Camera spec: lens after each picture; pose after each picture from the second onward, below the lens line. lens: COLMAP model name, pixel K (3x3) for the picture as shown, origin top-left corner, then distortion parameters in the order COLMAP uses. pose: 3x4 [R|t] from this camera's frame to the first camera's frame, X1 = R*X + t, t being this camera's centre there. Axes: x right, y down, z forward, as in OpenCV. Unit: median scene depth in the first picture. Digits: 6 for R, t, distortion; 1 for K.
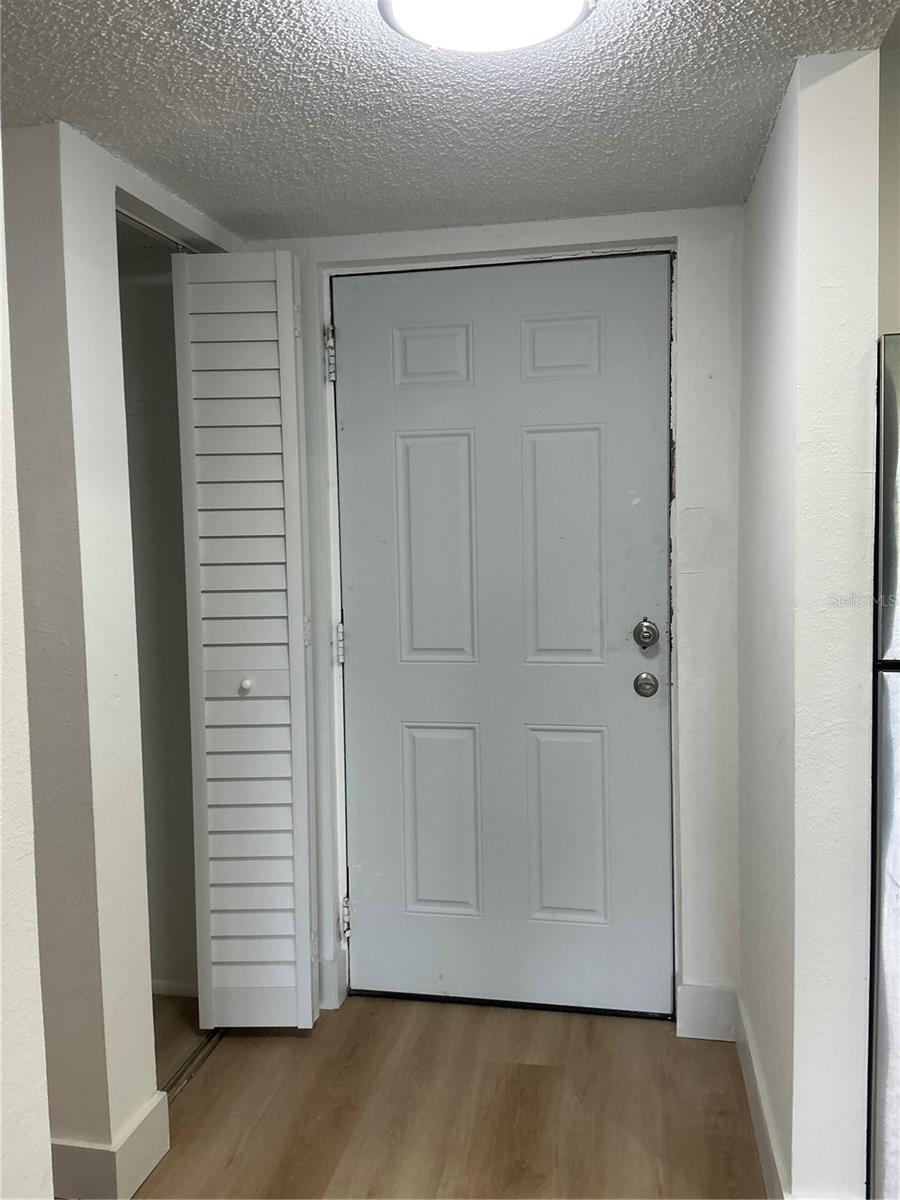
lens RADIAL K [[990.1, 0, 450.6], [0, 990.1, 602.8], [0, 0, 1]] dist [0.131931, -0.275493]
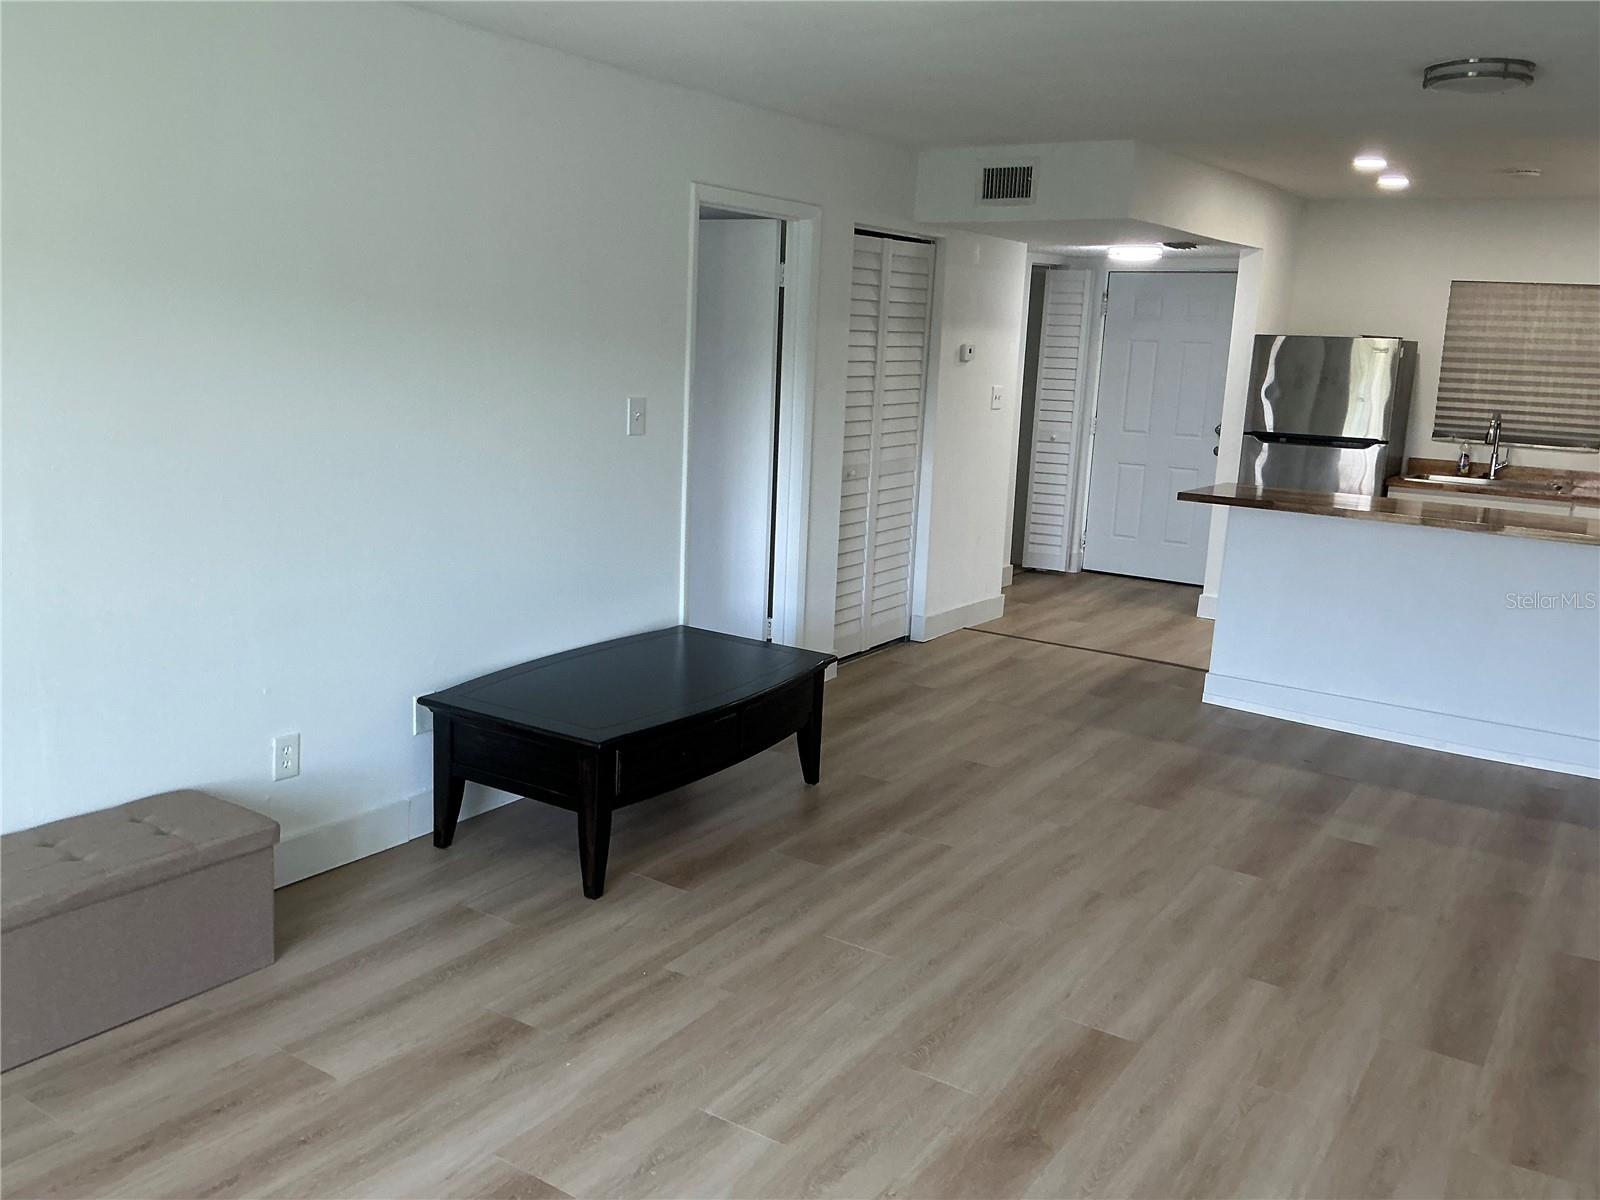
lens RADIAL K [[1320.1, 0, 796.0], [0, 1320.1, 595.1], [0, 0, 1]] dist [0.131931, -0.275493]
pose [[0.933298, 0.123158, -0.337324, 0.374899], [-0.077937, 0.986428, 0.144515, 0.041508], [0.350545, -0.108586, 0.930230, -2.432388]]
